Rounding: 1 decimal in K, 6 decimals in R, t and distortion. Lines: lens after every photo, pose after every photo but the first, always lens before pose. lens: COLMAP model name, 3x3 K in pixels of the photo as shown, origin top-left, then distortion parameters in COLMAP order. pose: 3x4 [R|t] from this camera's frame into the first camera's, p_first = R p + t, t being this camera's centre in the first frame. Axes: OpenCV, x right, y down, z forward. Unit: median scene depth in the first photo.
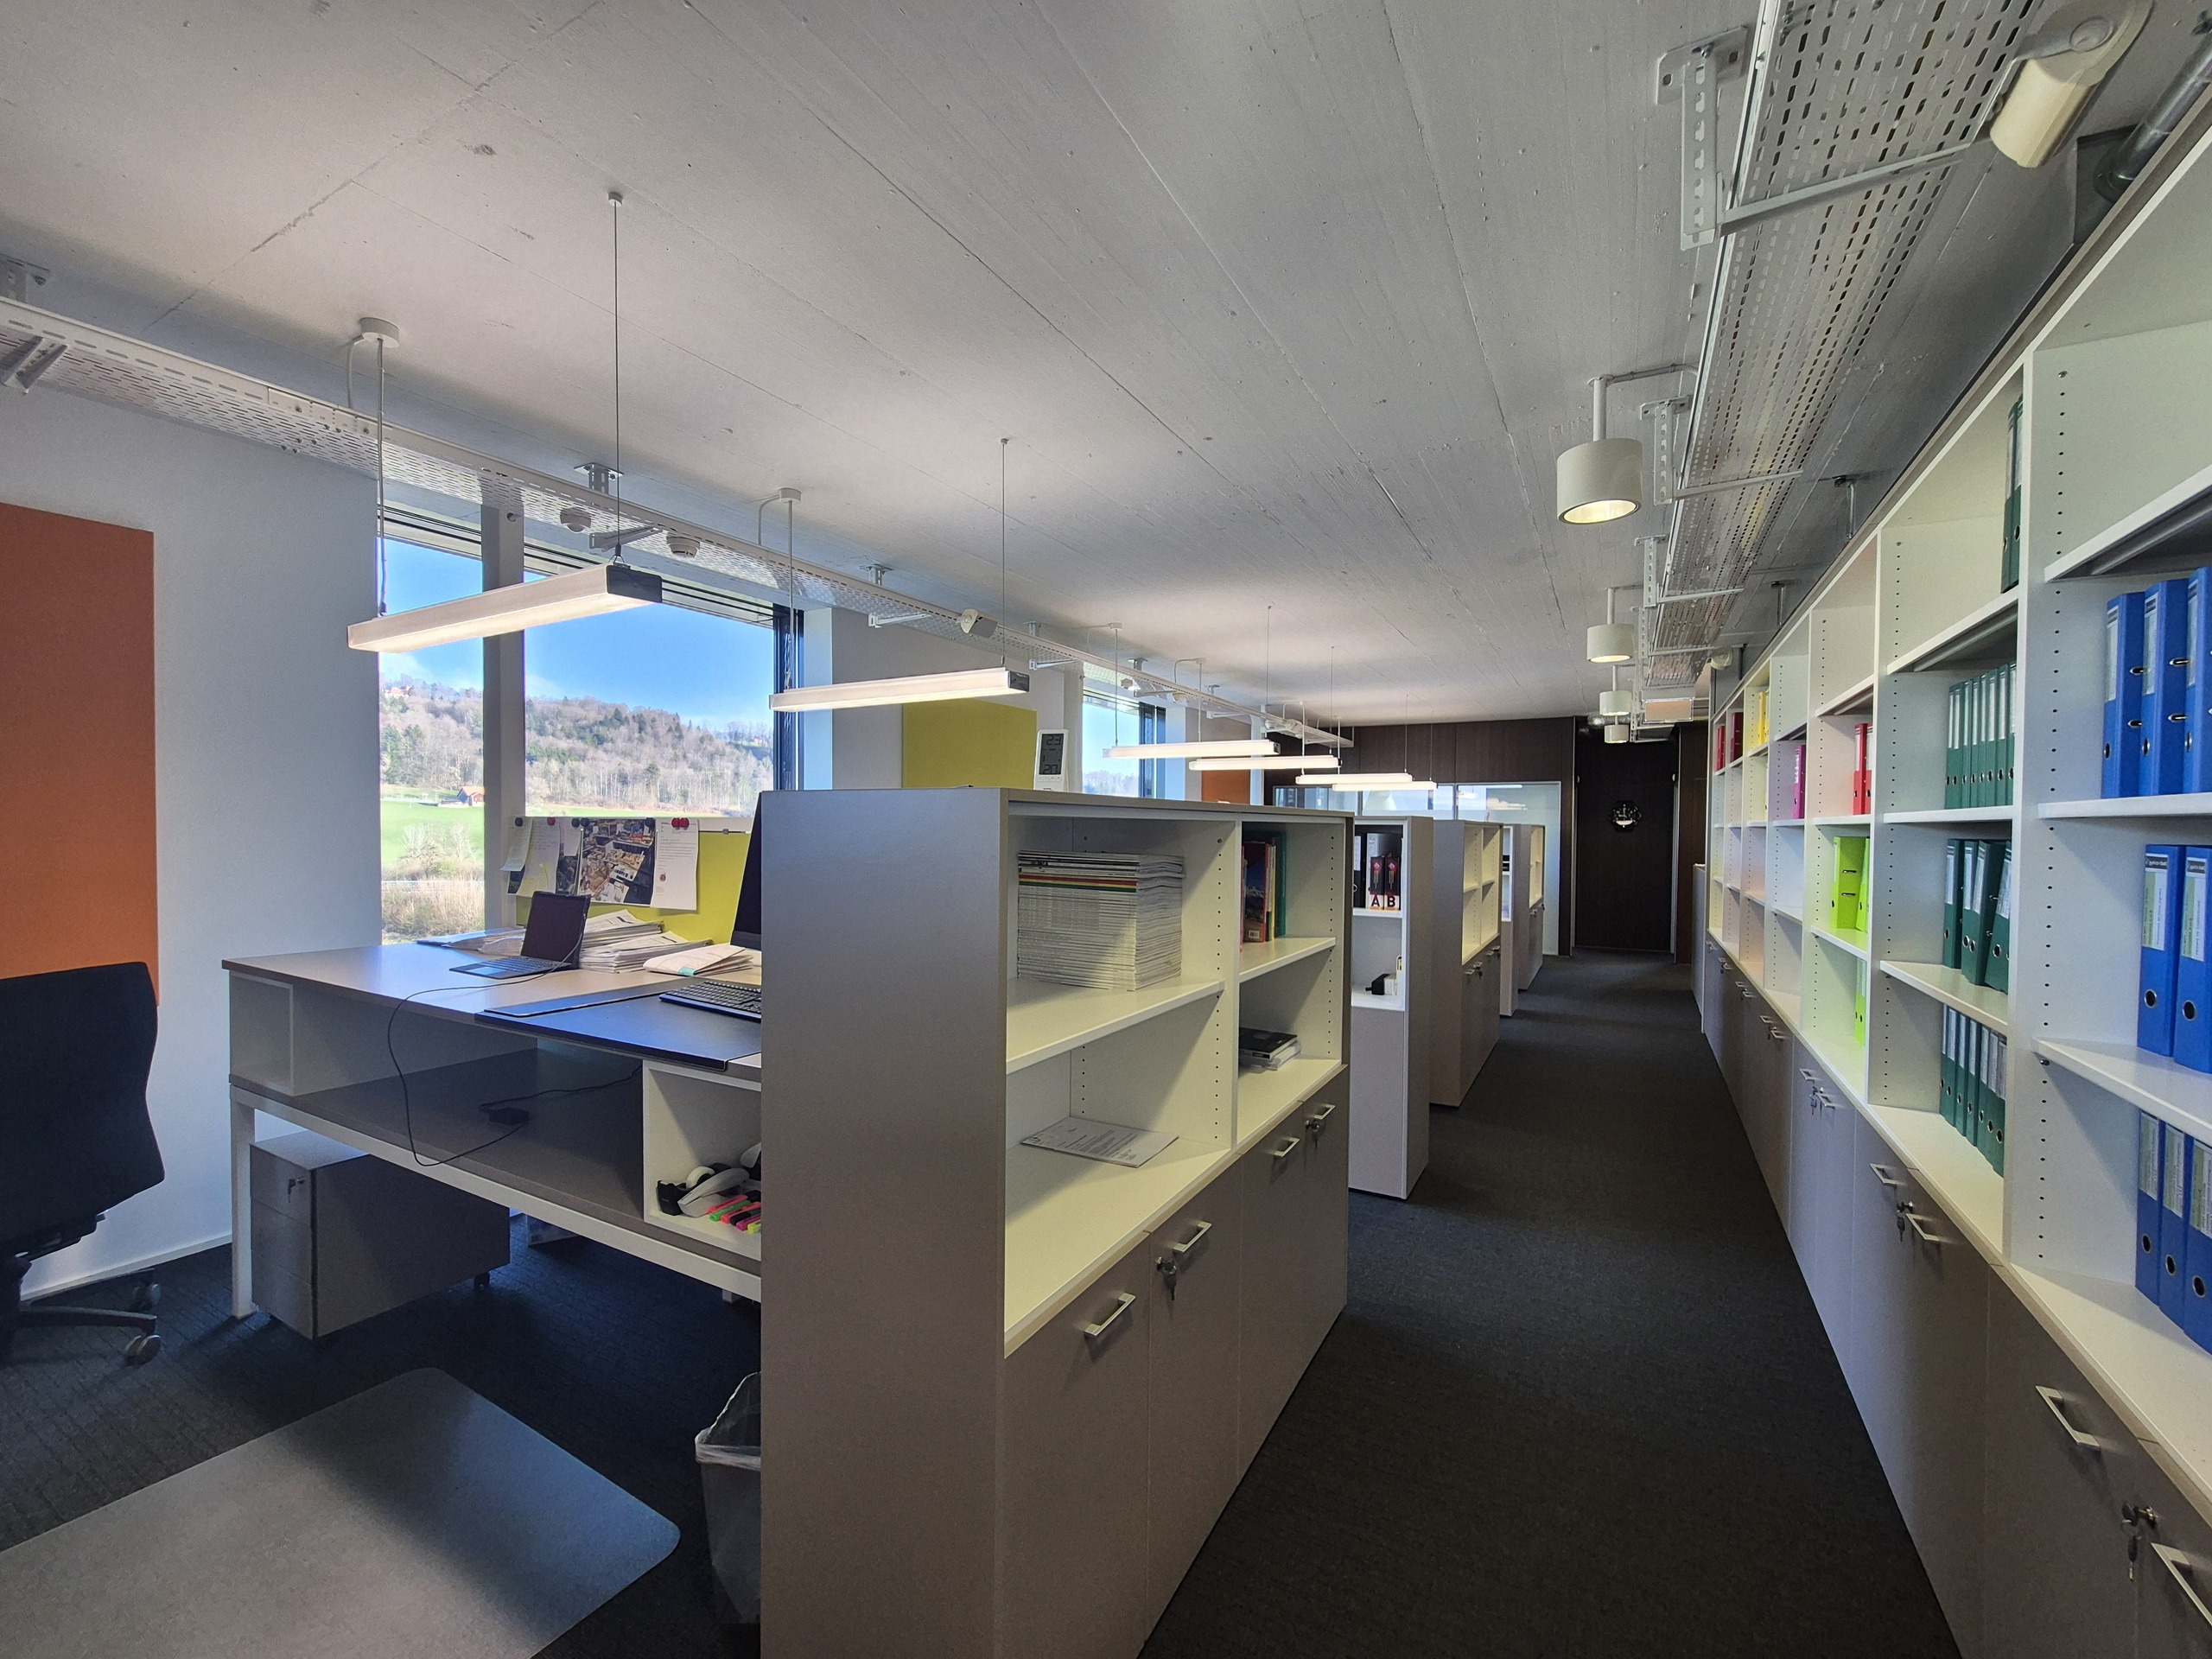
lens RADIAL K [[894.8, 0, 1128.6], [0, 894.8, 840.1], [0, 0, 1]] dist [0.000737, -0.000409]
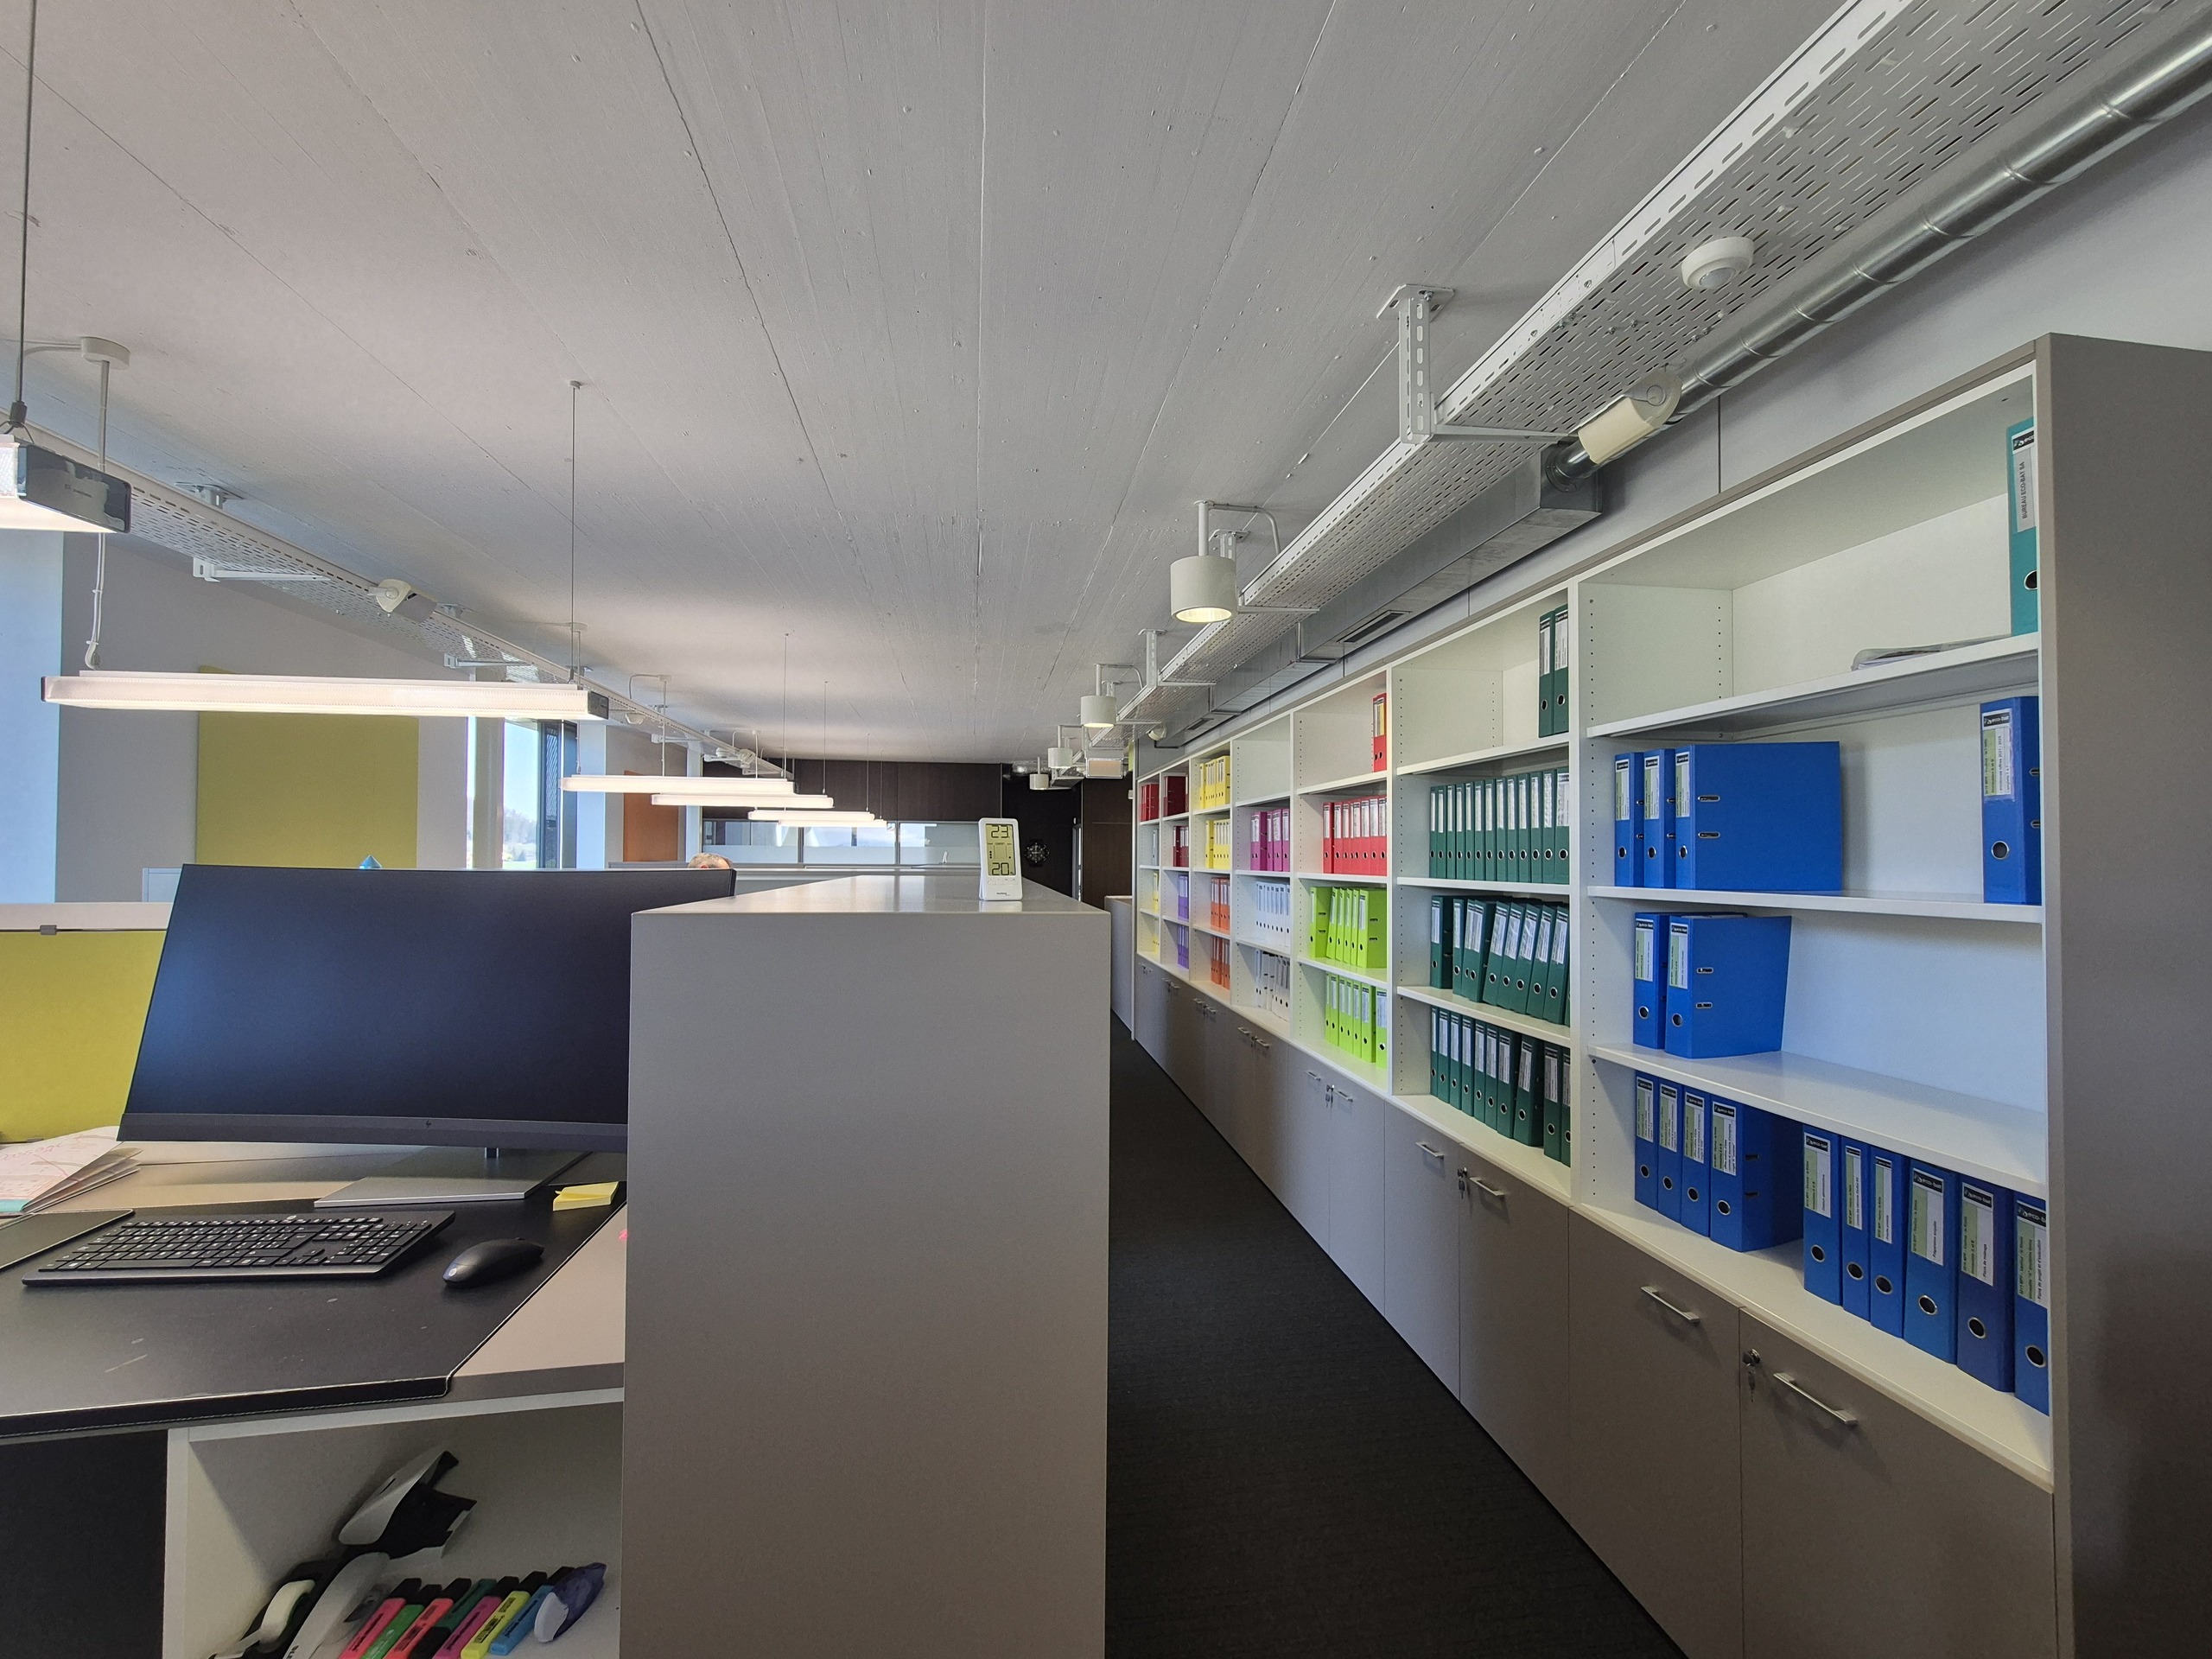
lens RADIAL K [[895.0, 0, 1113.9], [0, 895.0, 836.7], [0, 0, 1]] dist [-0.008772, -0.000519]
pose [[0.788132, 0.011474, 0.615399, -0.277577], [0.009775, 0.999467, -0.031153, -0.045460], [-0.615428, 0.030568, 0.787600, 0.170058]]
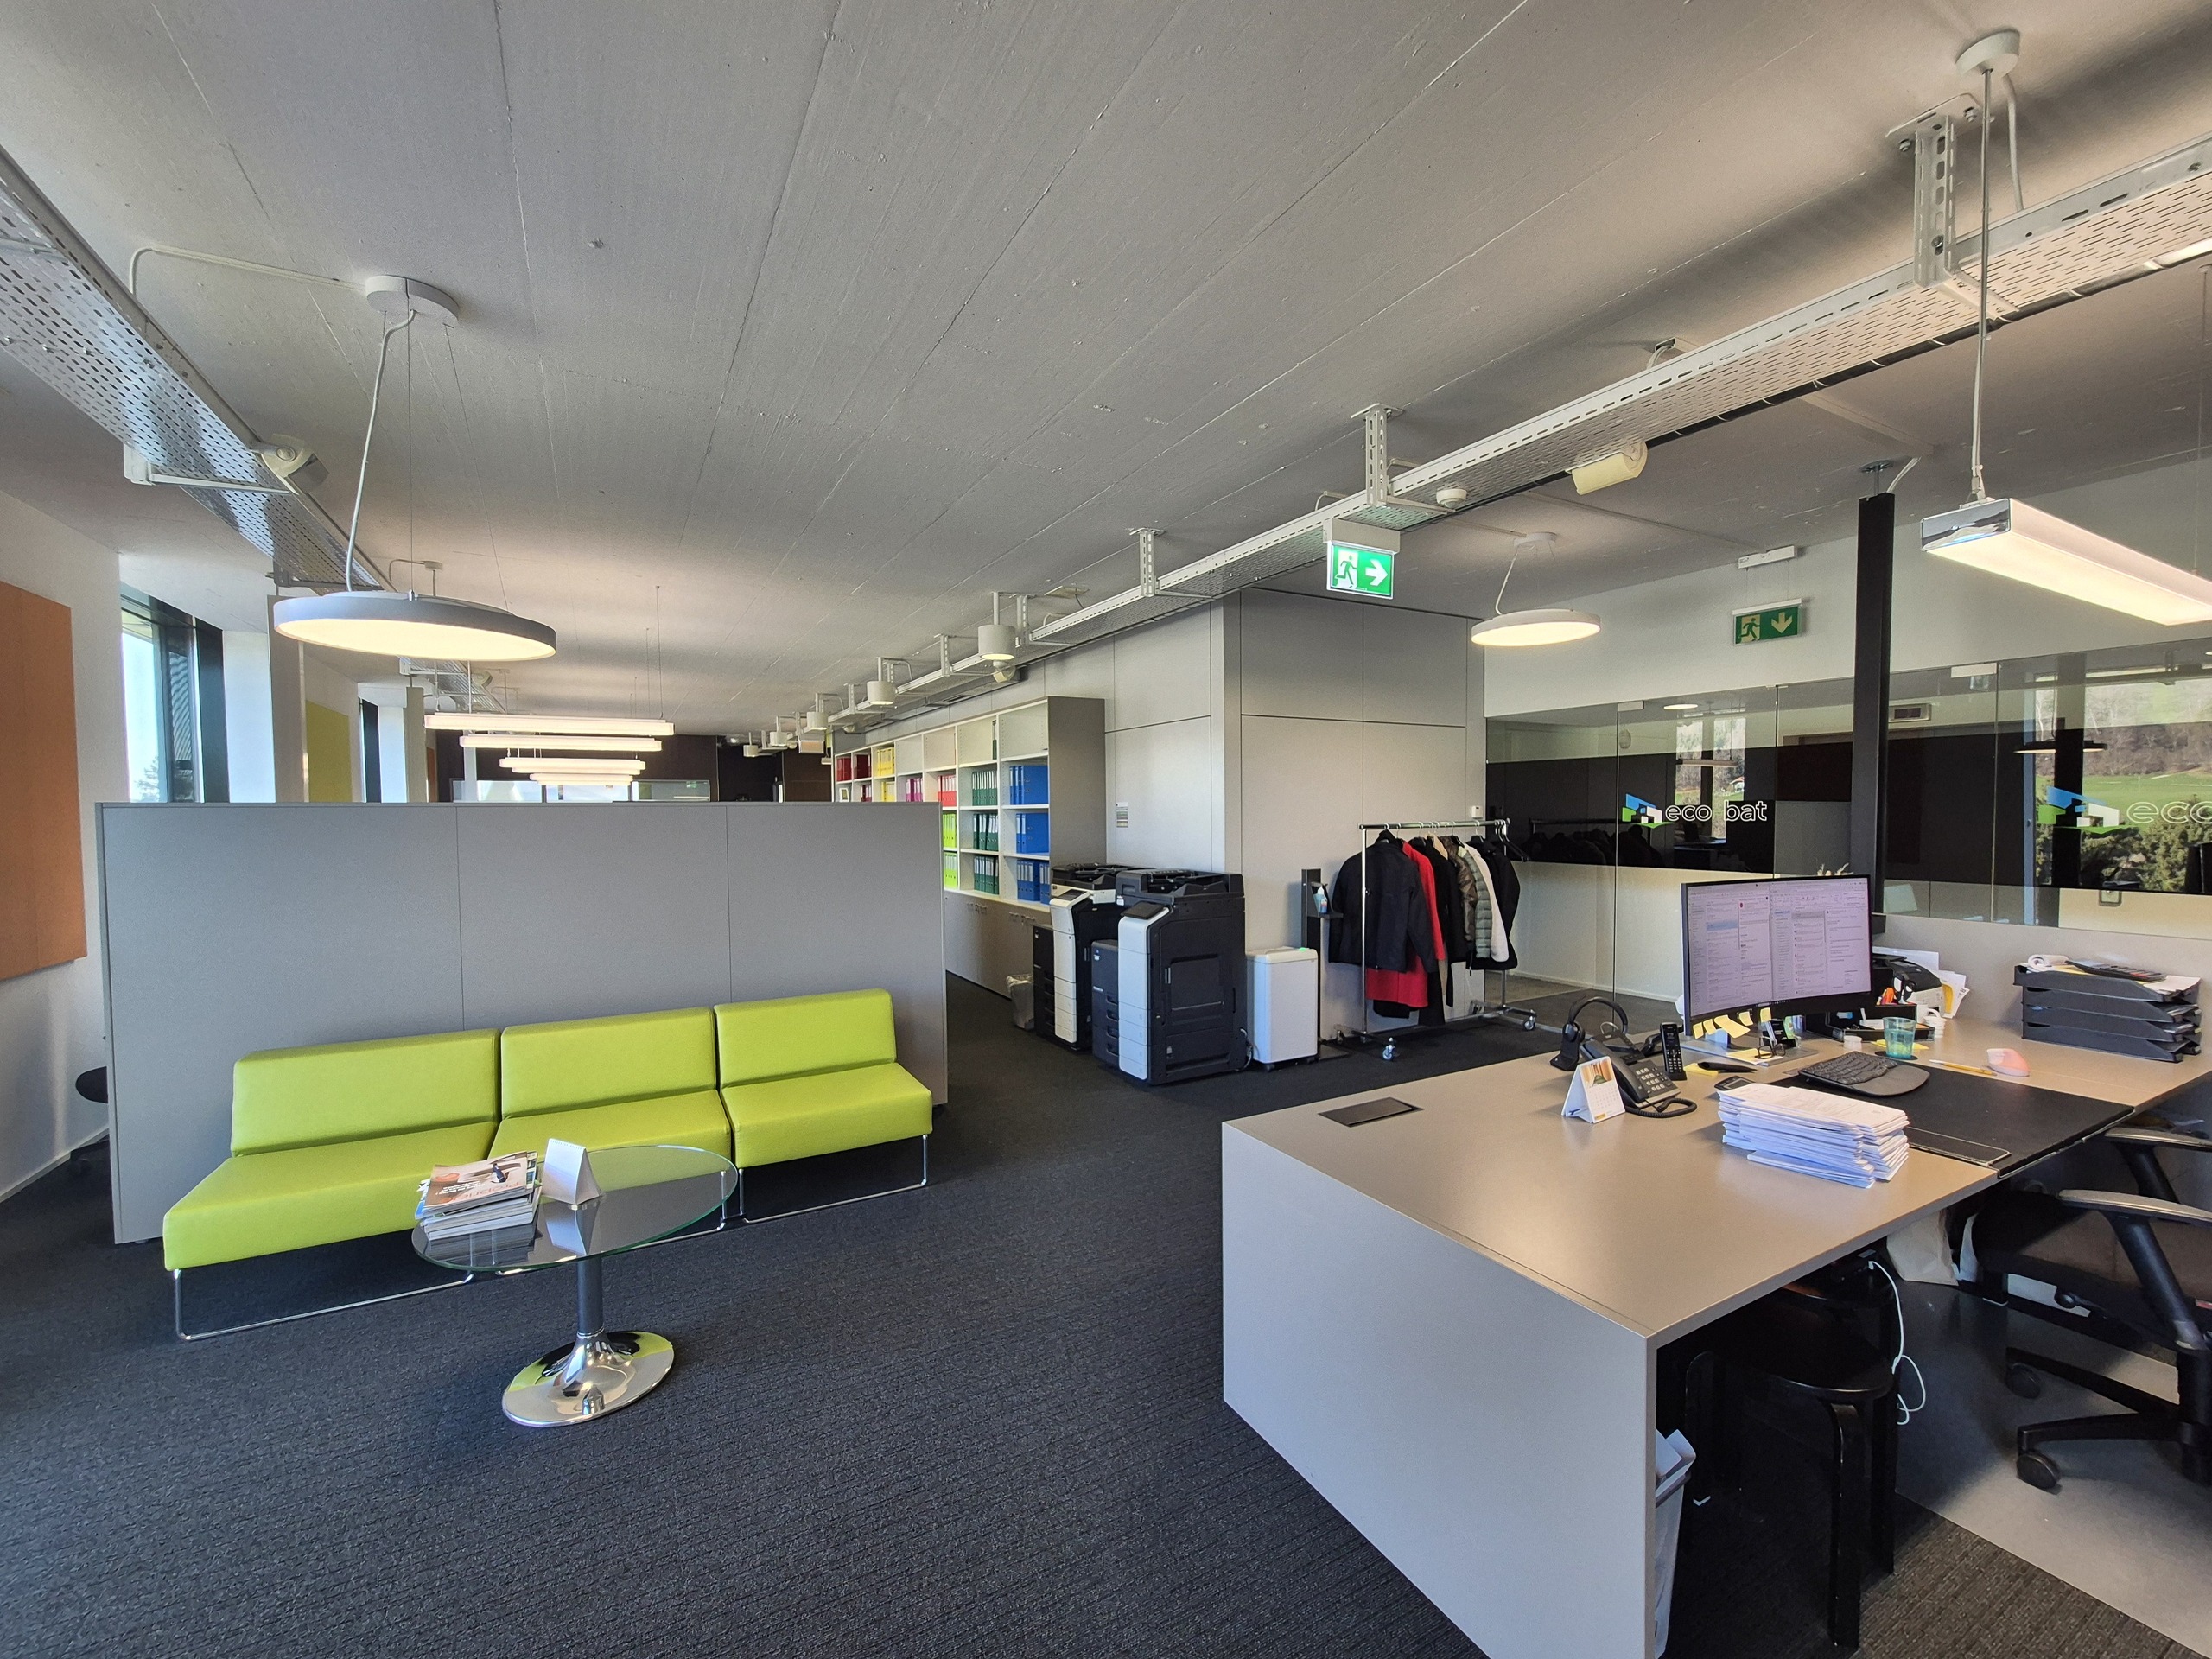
lens RADIAL K [[894.8, 0, 1128.6], [0, 894.8, 840.1], [0, 0, 1]] dist [0.000737, -0.000409]
pose [[0.505437, -0.040542, 0.861911, -1.591101], [0.025625, 0.999160, 0.031971, 0.004971], [-0.862483, 0.005927, 0.506051, -1.156855]]
